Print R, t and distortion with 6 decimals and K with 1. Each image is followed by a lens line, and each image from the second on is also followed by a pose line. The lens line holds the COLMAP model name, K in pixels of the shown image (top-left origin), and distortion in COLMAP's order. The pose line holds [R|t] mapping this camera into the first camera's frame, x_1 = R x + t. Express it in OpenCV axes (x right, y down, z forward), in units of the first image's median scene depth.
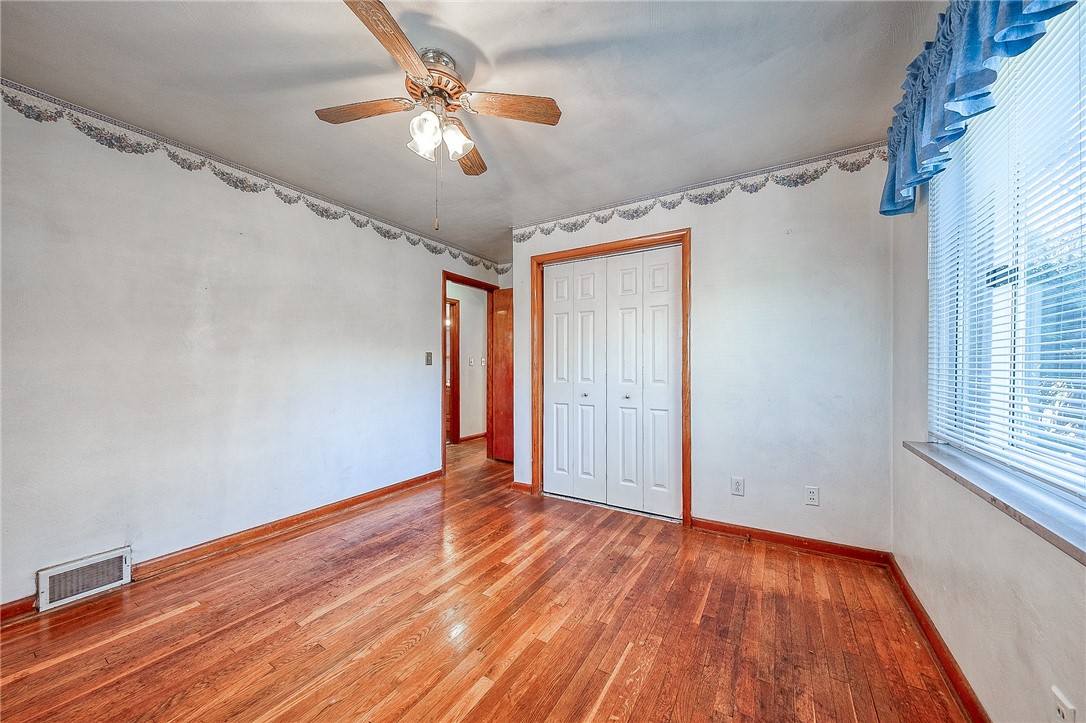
lens RADIAL K [[381.8, 0, 544.6], [0, 381.8, 370.5], [0, 0, 1]] dist [0.000340, 0.000025]
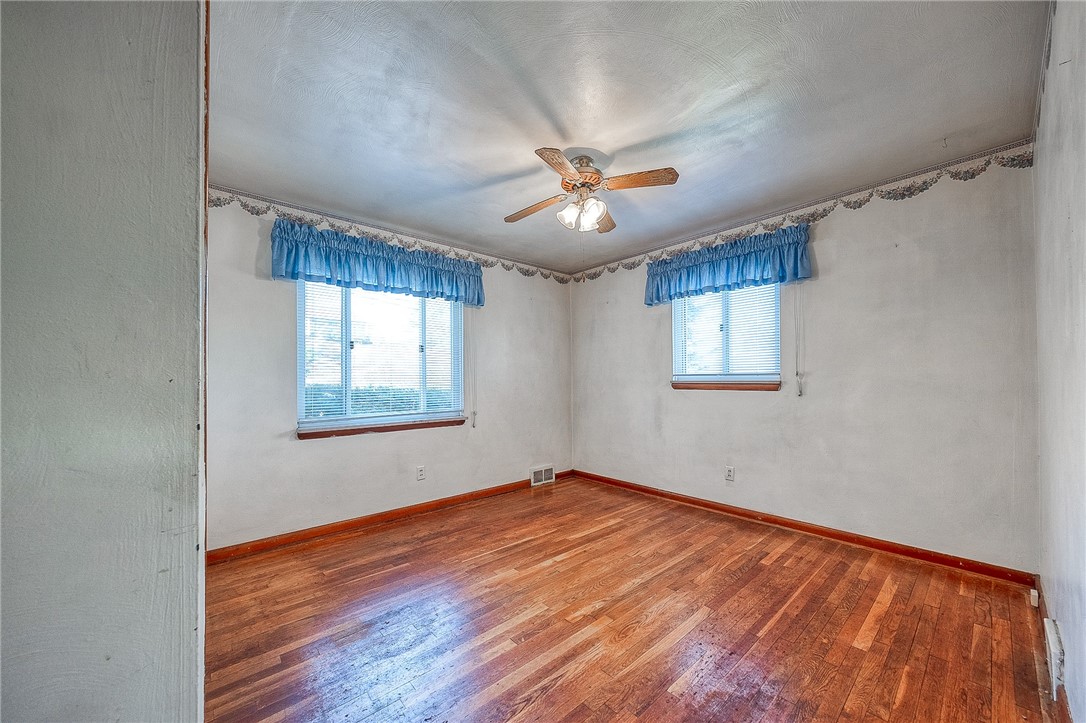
lens RADIAL K [[404.8, 0, 543.5], [0, 404.8, 373.1], [0, 0, 1]] dist [-0.000027, -0.000001]
pose [[-0.958155, 0.013048, 0.285954, -0.499245], [0.012332, 0.999915, -0.004305, -0.034381], [-0.285985, -0.000599, -0.958234, 2.184412]]
